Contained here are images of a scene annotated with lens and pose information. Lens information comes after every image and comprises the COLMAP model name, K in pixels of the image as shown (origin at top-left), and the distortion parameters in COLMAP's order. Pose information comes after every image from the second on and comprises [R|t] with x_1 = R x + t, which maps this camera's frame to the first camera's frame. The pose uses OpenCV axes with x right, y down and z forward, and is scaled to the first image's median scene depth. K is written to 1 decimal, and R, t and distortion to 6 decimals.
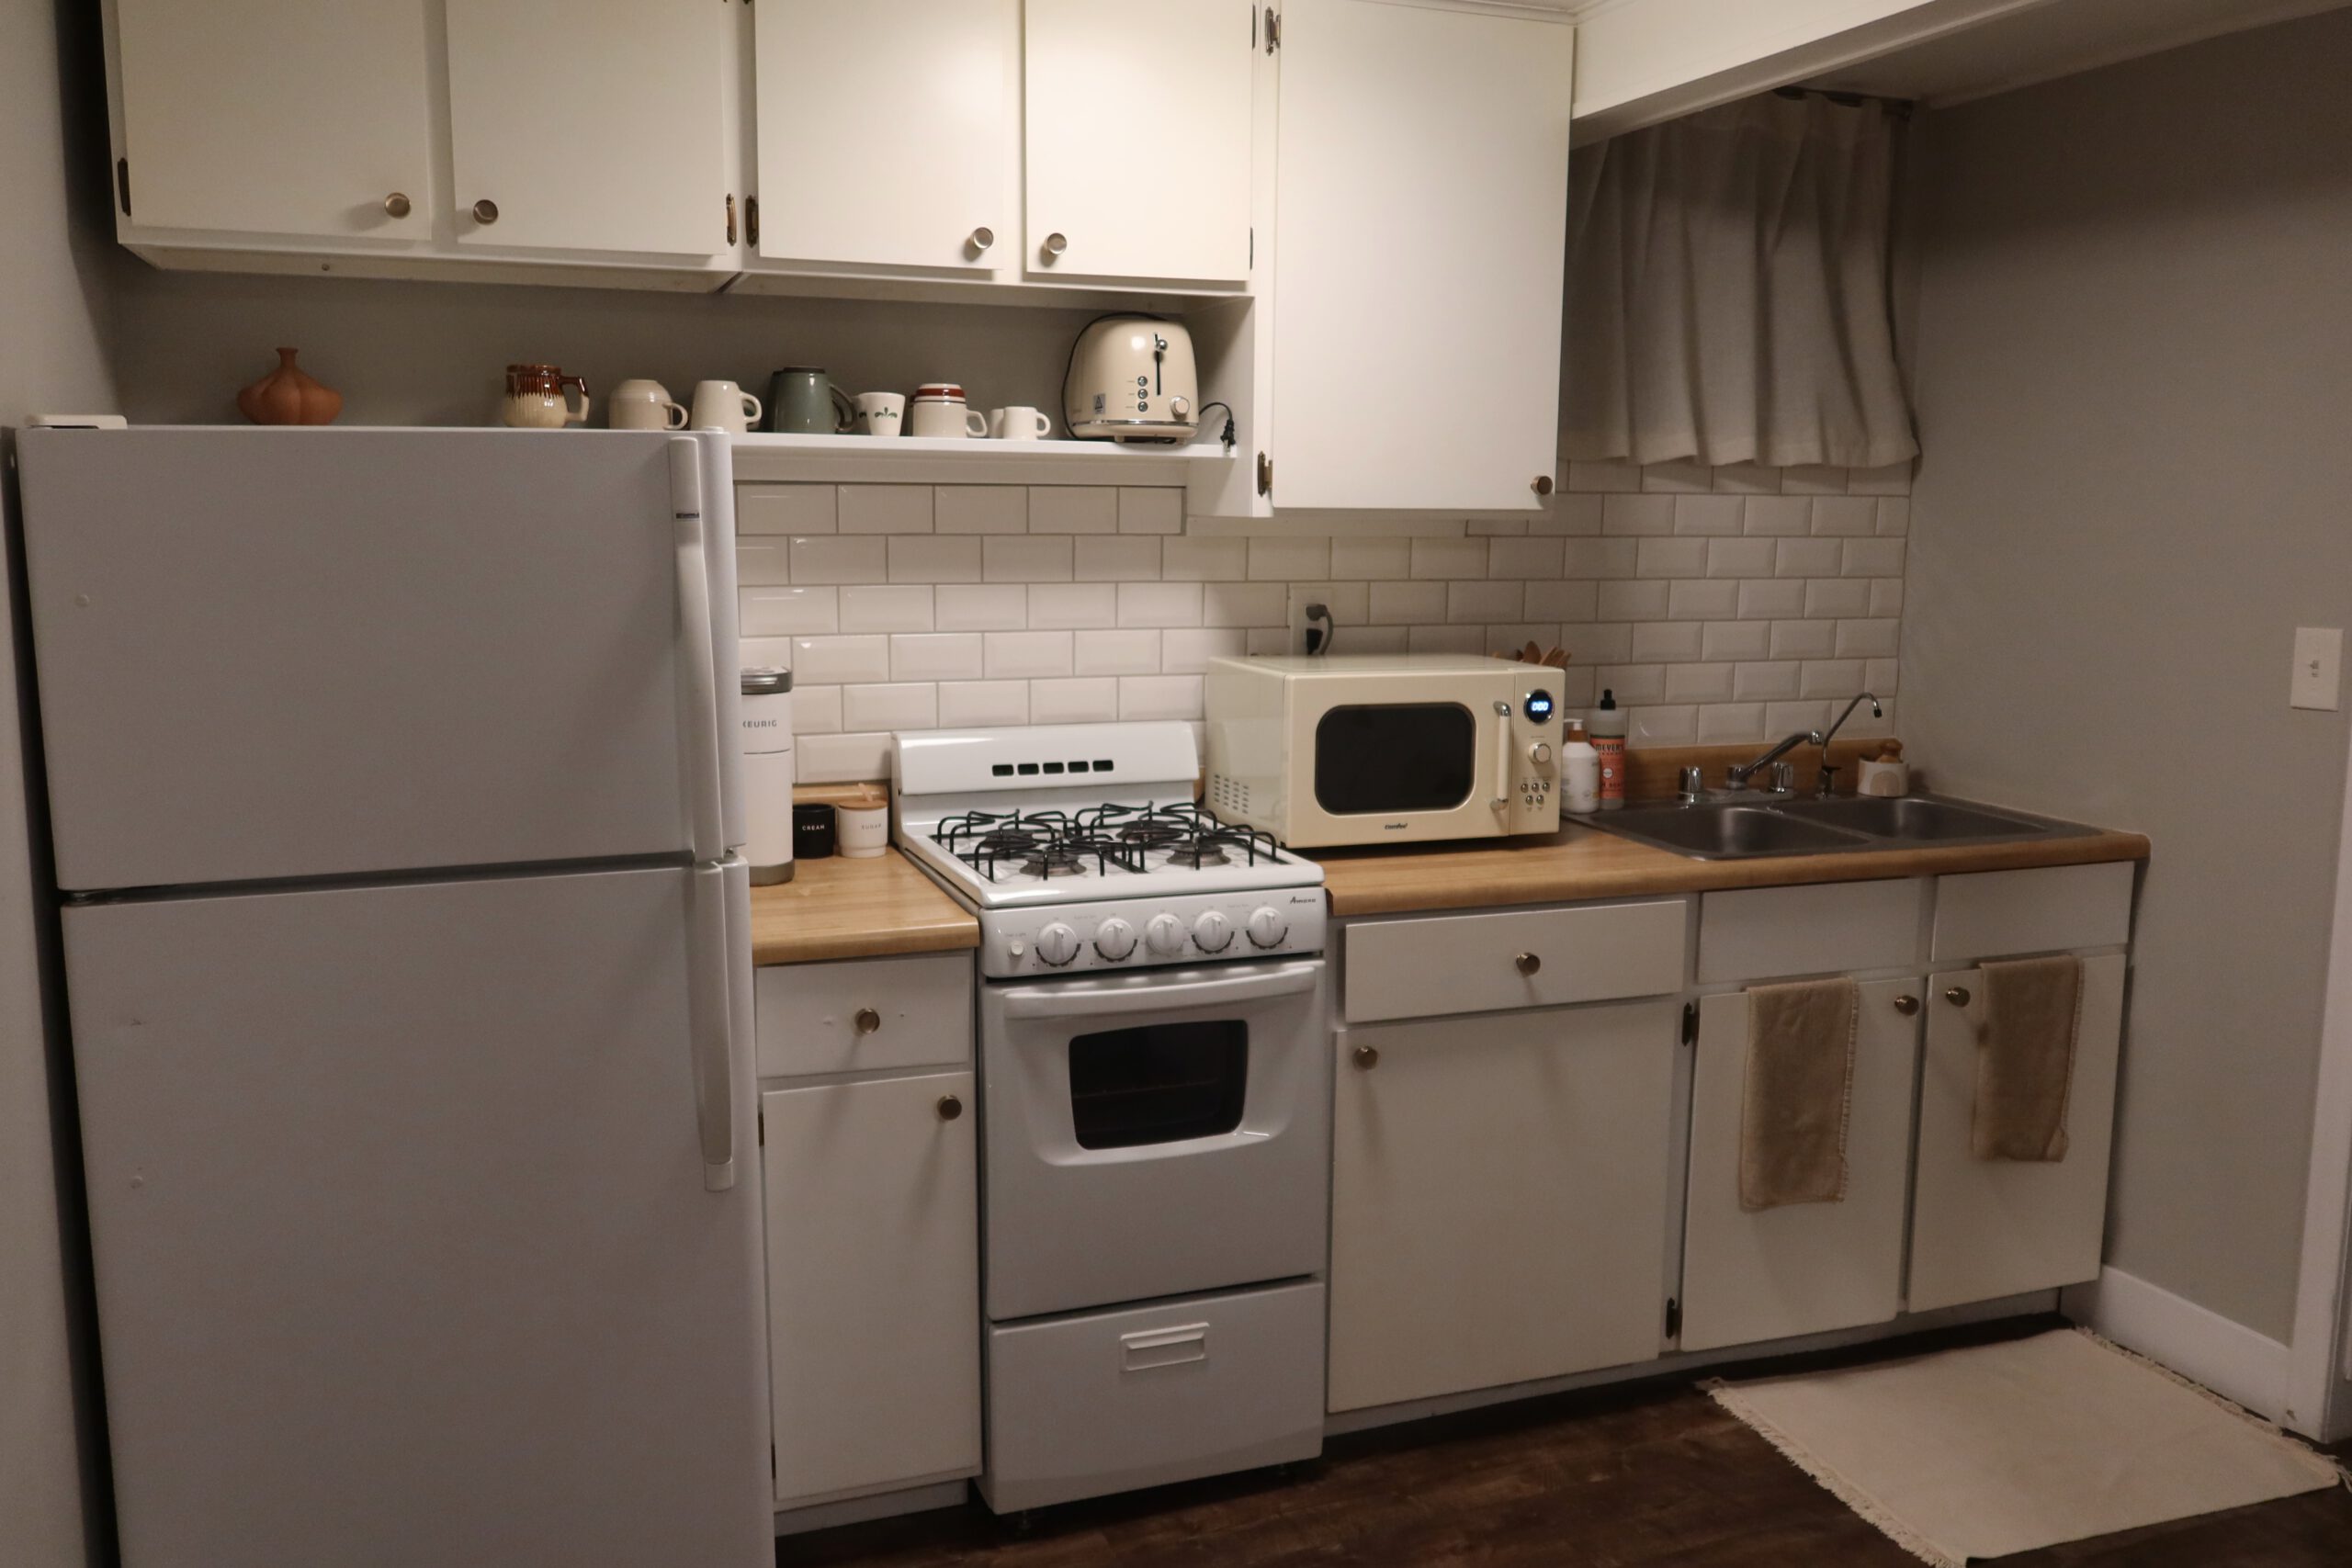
lens RADIAL K [[1960.5, 0, 1176.0], [0, 1960.5, 784.0], [0, 0, 1]] dist [0.007231, 0.013374]
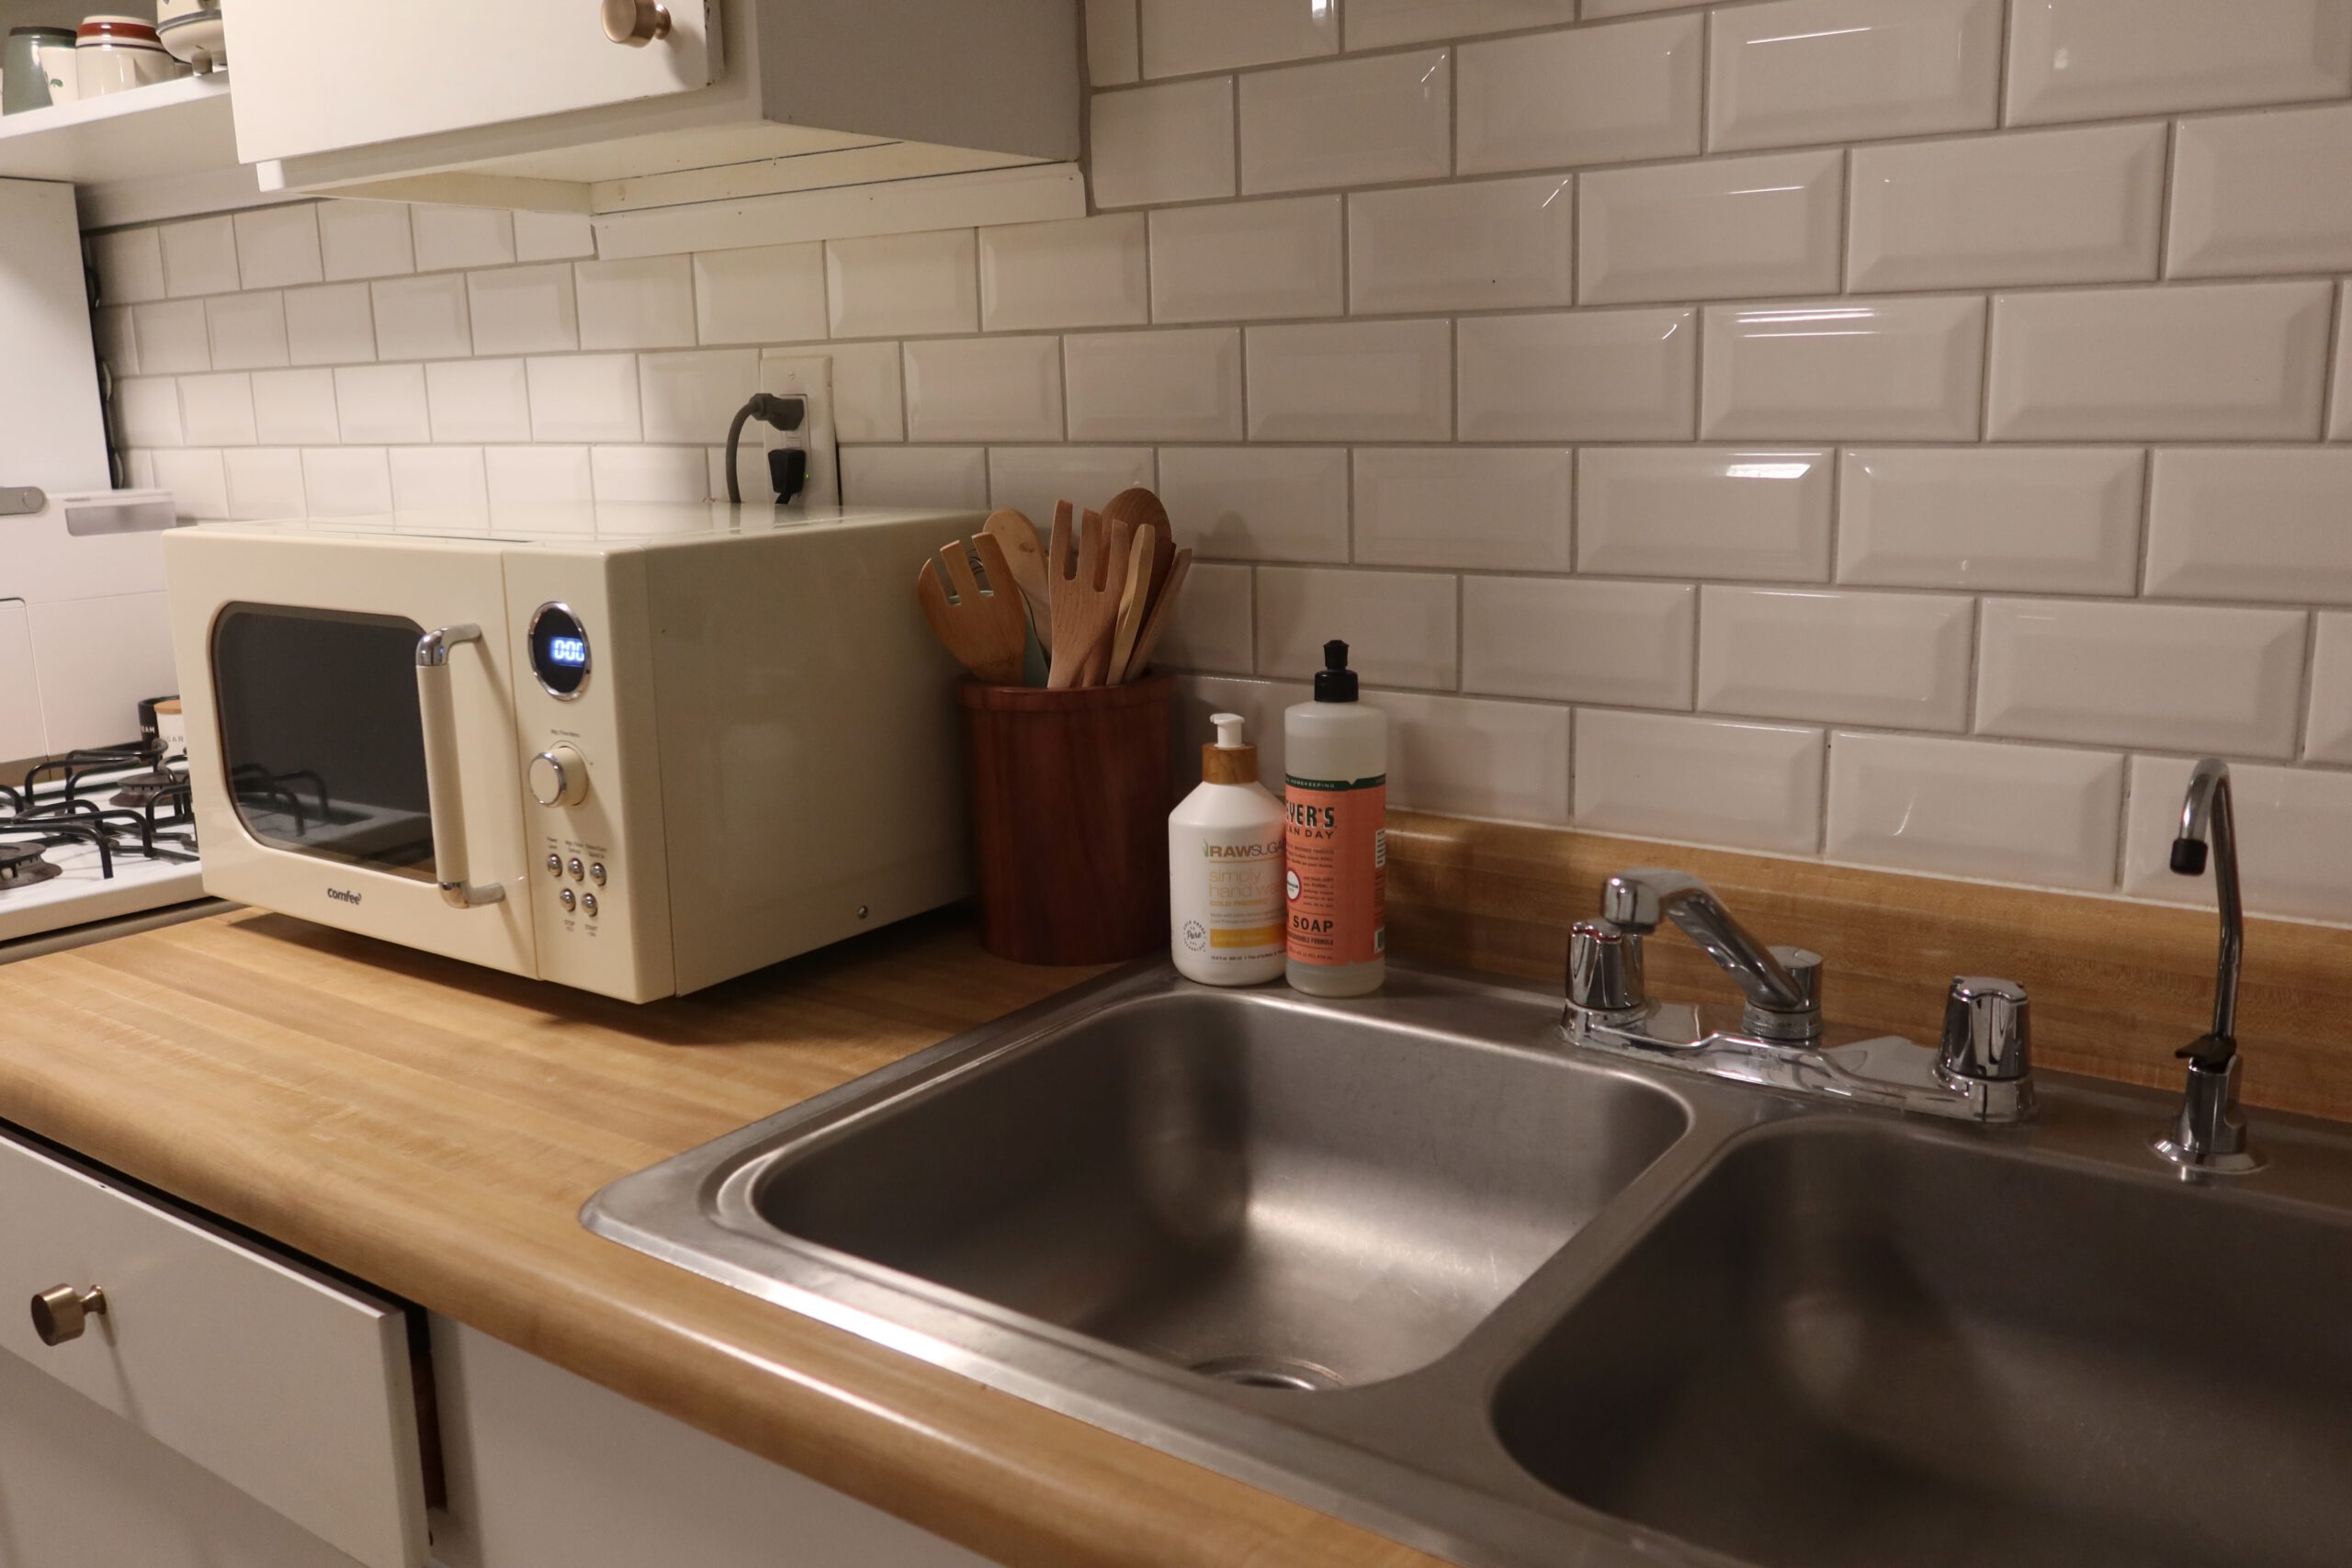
lens RADIAL K [[1960.5, 0, 1176.0], [0, 1960.5, 784.0], [0, 0, 1]] dist [0.007231, 0.013374]
pose [[0.530399, 0.145143, -0.835230, 0.539507], [-0.094350, 0.989220, 0.111988, -0.065097], [0.842481, 0.019405, 0.538376, 0.877504]]
